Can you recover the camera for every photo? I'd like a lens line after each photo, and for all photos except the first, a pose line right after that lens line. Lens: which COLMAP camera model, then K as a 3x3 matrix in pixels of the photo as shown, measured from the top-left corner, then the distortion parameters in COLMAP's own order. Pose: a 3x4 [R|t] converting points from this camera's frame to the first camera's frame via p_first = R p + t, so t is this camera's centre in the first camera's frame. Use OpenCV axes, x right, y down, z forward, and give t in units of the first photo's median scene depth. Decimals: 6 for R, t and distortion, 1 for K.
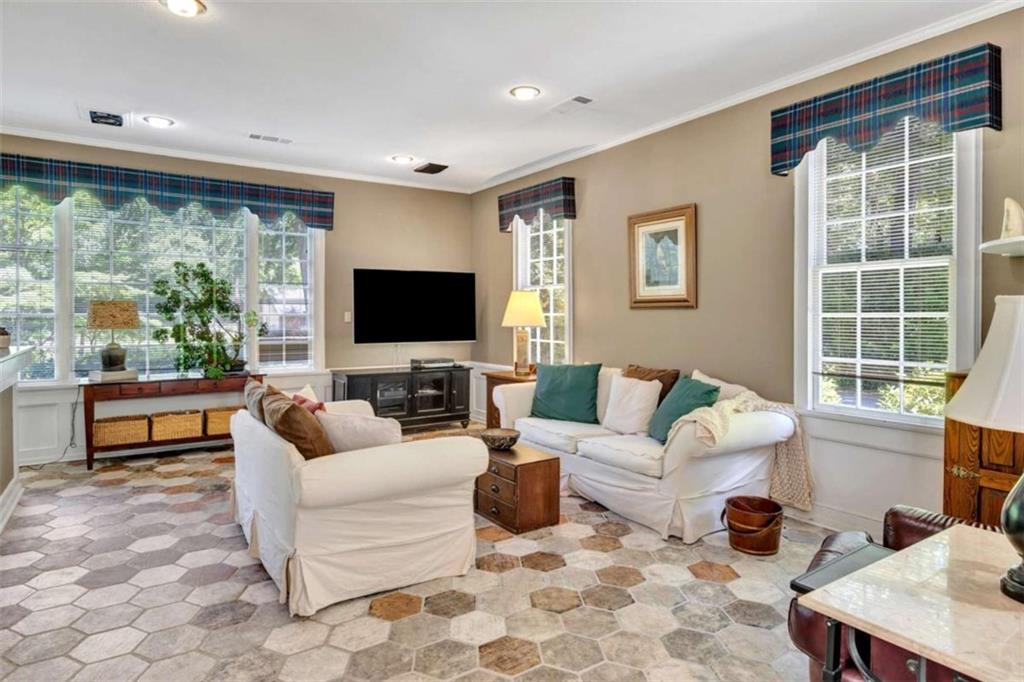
lens RADIAL K [[596.3, 0, 528.0], [0, 596.3, 331.4], [0, 0, 1]] dist [0.005864, 0.000054]
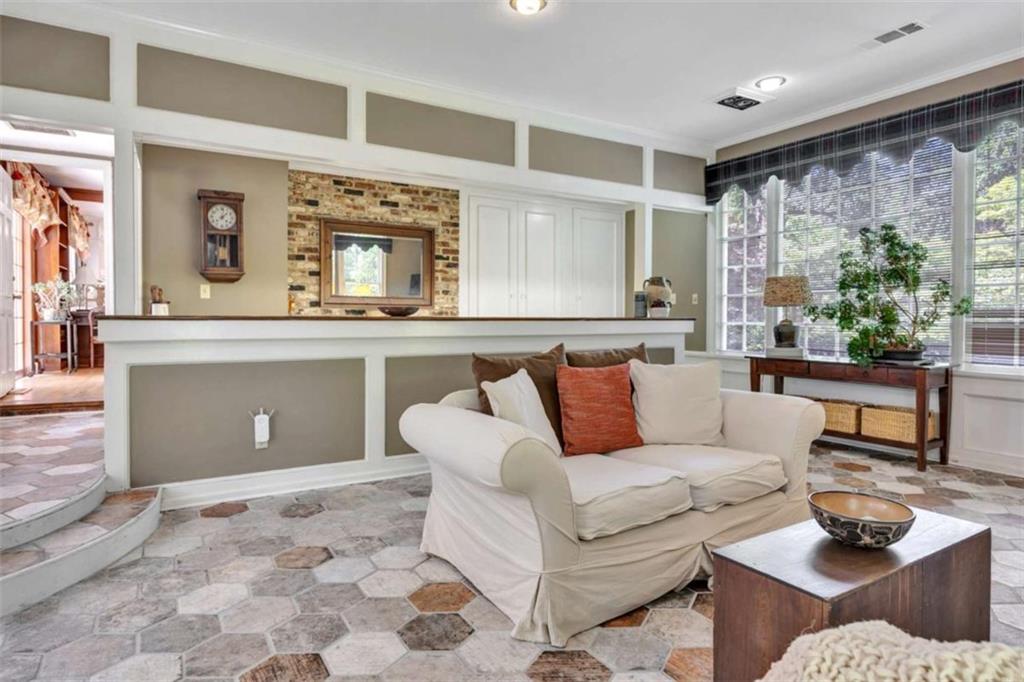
lens RADIAL K [[596.3, 0, 528.0], [0, 596.3, 331.4], [0, 0, 1]] dist [0.005864, 0.000054]
pose [[-0.087034, 0.013939, -0.996108, 0.527771], [-0.030975, 0.999381, 0.016691, 0.055322], [0.995724, 0.032307, -0.086548, 1.022850]]
